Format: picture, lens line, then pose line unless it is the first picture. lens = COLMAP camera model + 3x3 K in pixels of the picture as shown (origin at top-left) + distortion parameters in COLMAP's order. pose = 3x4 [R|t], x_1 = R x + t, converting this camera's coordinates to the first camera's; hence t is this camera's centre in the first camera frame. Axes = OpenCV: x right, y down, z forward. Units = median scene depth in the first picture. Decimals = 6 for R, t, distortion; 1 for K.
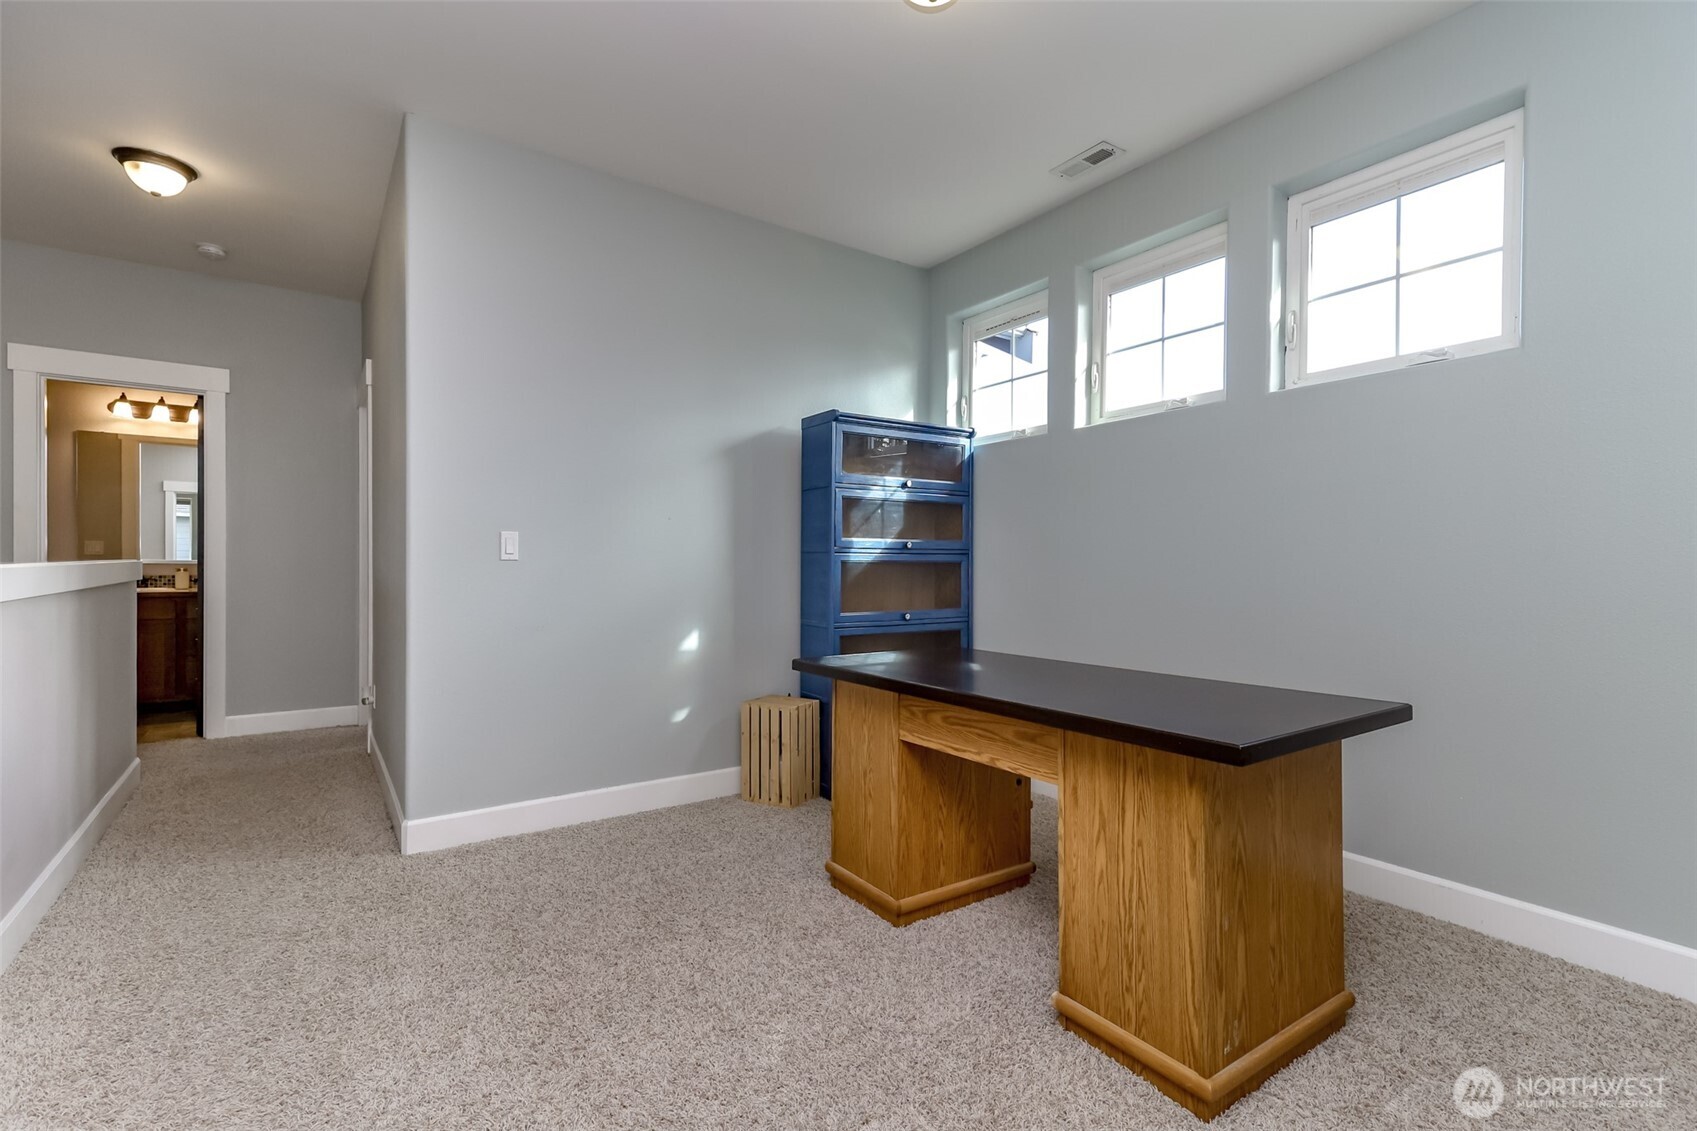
lens RADIAL K [[775.6, 0, 851.7], [0, 775.6, 568.1], [0, 0, 1]] dist [0.016367, -0.000568]
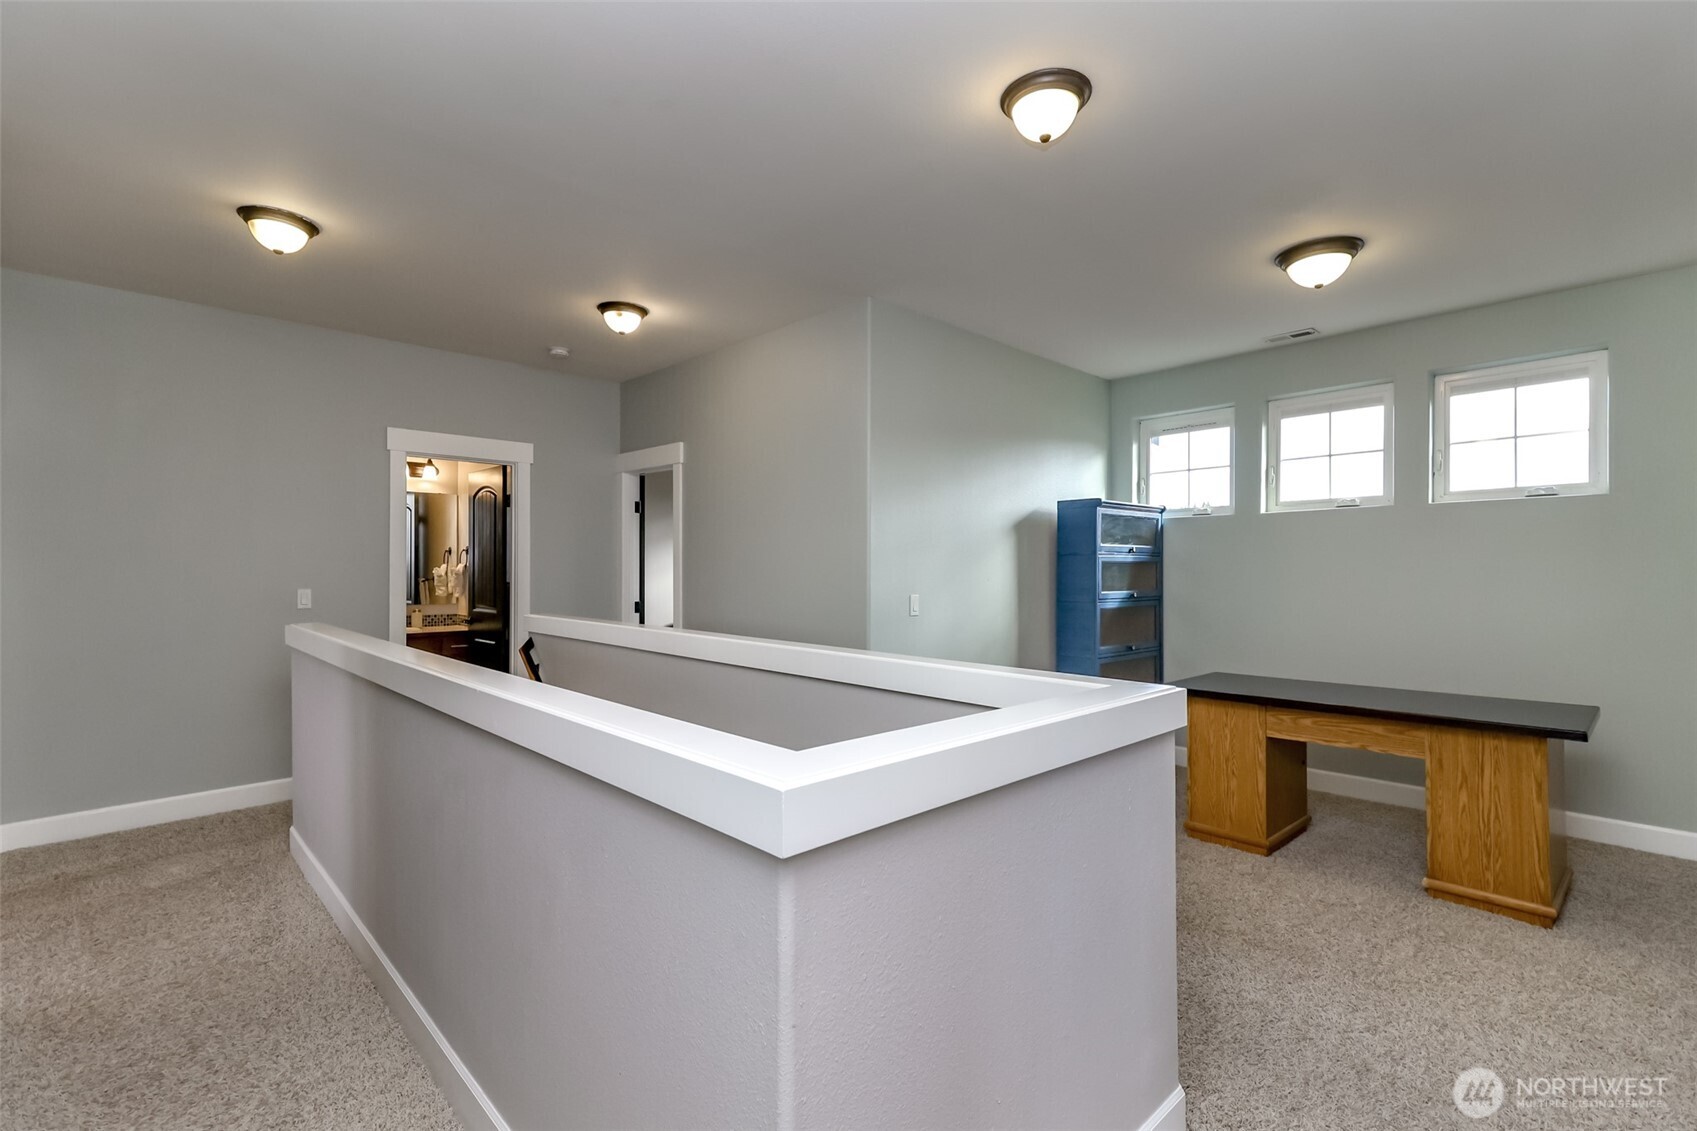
lens RADIAL K [[775.6, 0, 844.3], [0, 775.6, 564.3], [0, 0, 1]] dist [0.016367, -0.000568]
pose [[0.990383, -0.001976, 0.138340, -0.689356], [0.003683, 0.999920, -0.012091, -0.076454], [-0.138305, 0.012484, 0.990311, -0.307613]]
